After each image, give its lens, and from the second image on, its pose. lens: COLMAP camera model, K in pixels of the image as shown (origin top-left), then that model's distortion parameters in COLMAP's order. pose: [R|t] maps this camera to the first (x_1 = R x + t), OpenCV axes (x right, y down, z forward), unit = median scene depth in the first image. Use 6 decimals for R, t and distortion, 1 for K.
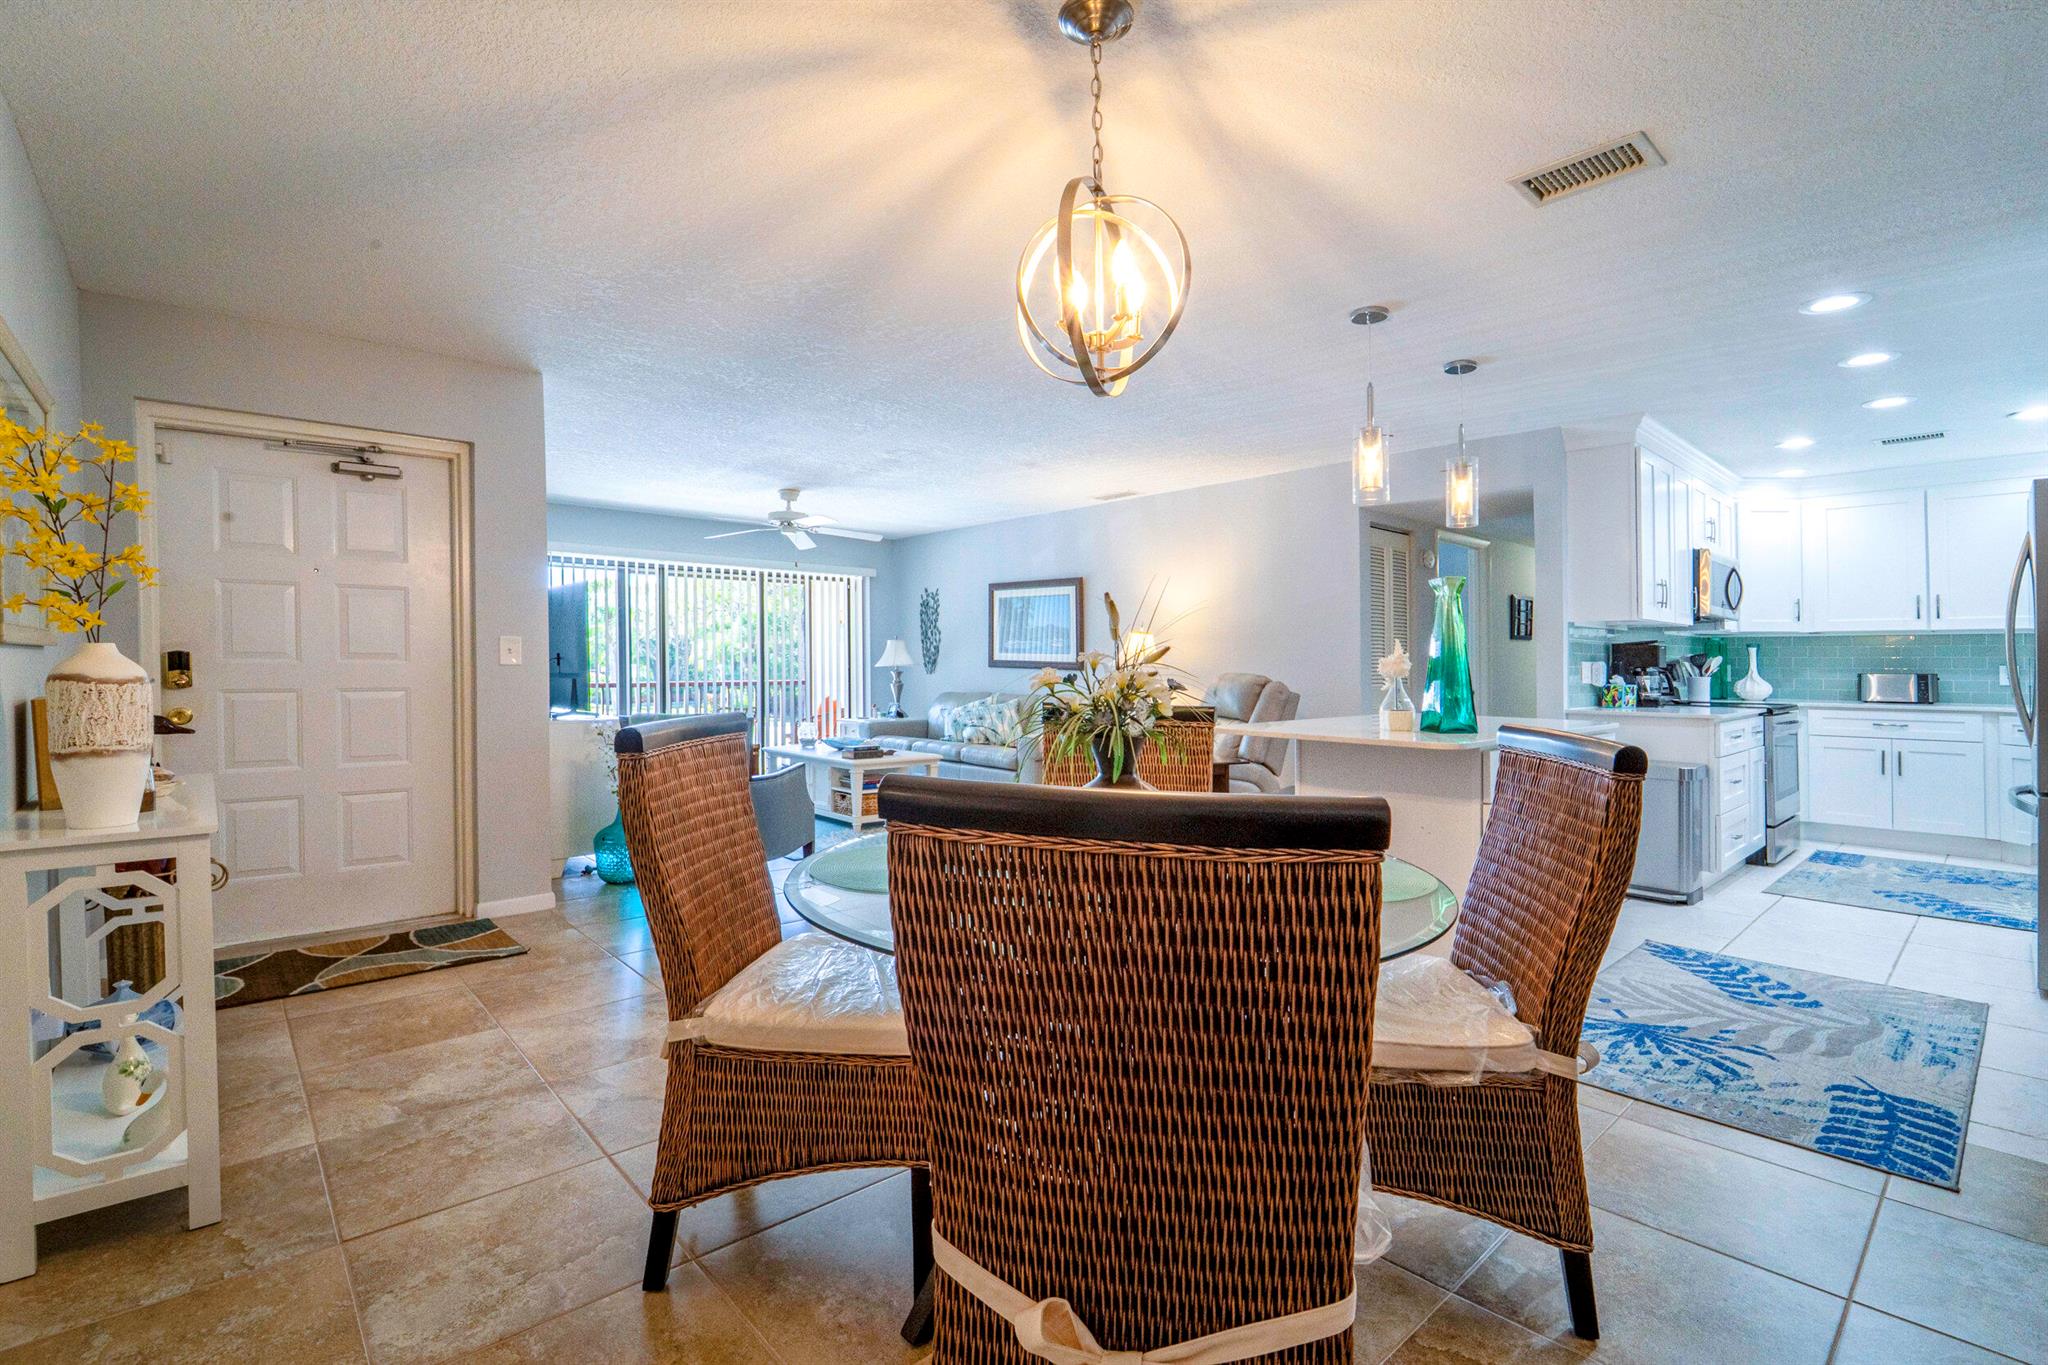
lens RADIAL K [[880.9, 0, 1016.0], [0, 880.9, 659.1], [0, 0, 1]] dist [-0.016313, -0.000404]
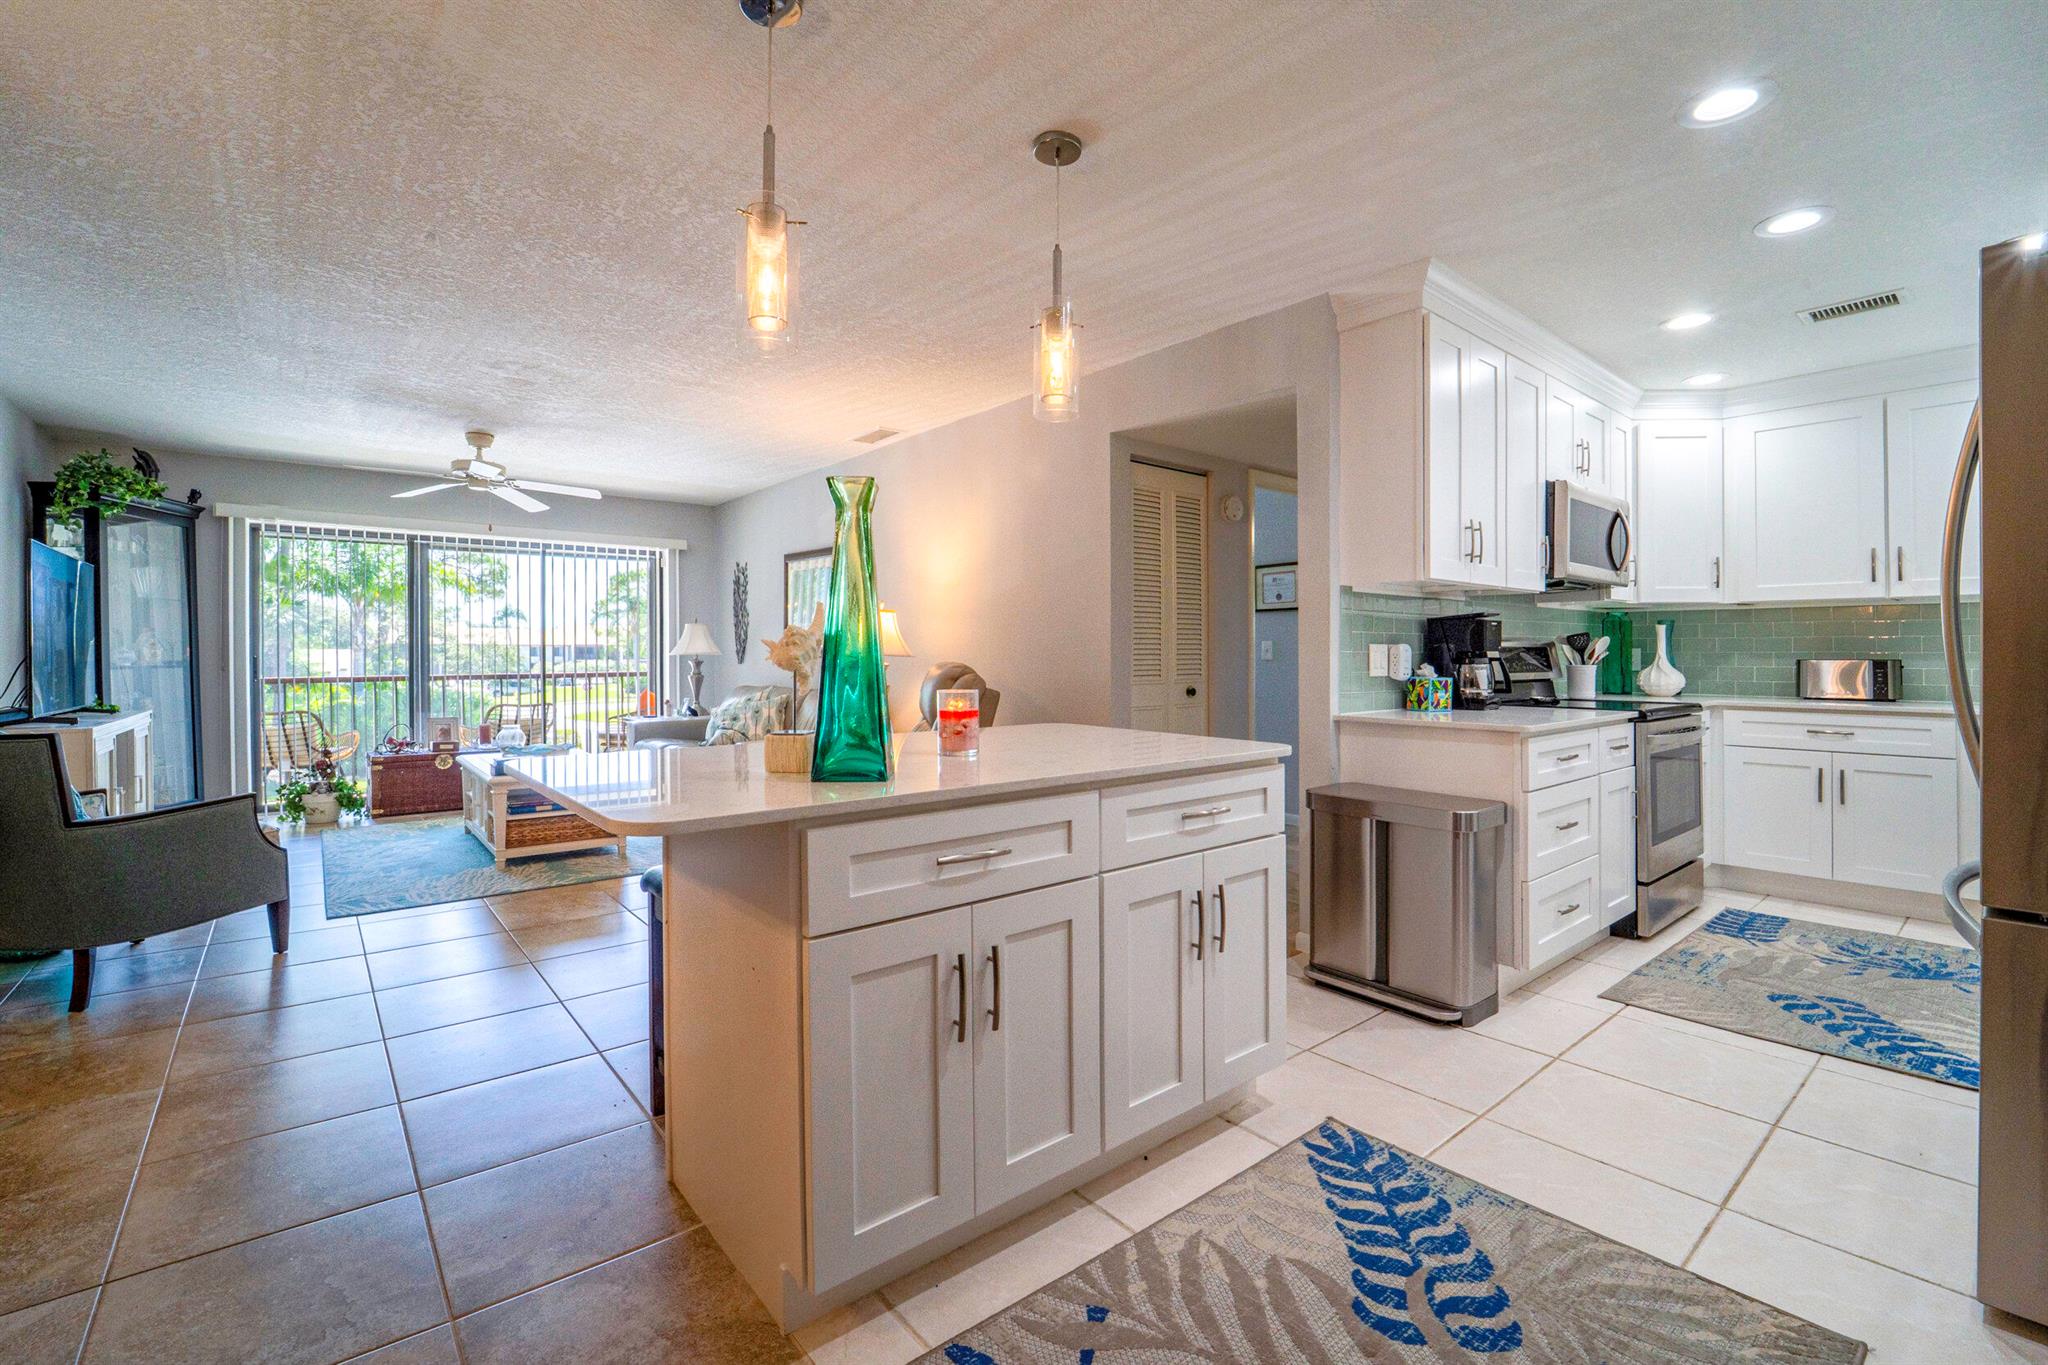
lens RADIAL K [[876.9, 0, 1063.0], [0, 876.9, 667.5], [0, 0, 1]] dist [-0.015873, 0.000068]
pose [[0.999991, -0.004102, 0.000744, 0.393822], [0.004084, 0.999728, 0.022957, 0.004577], [-0.000838, -0.022954, 0.999736, 0.304700]]
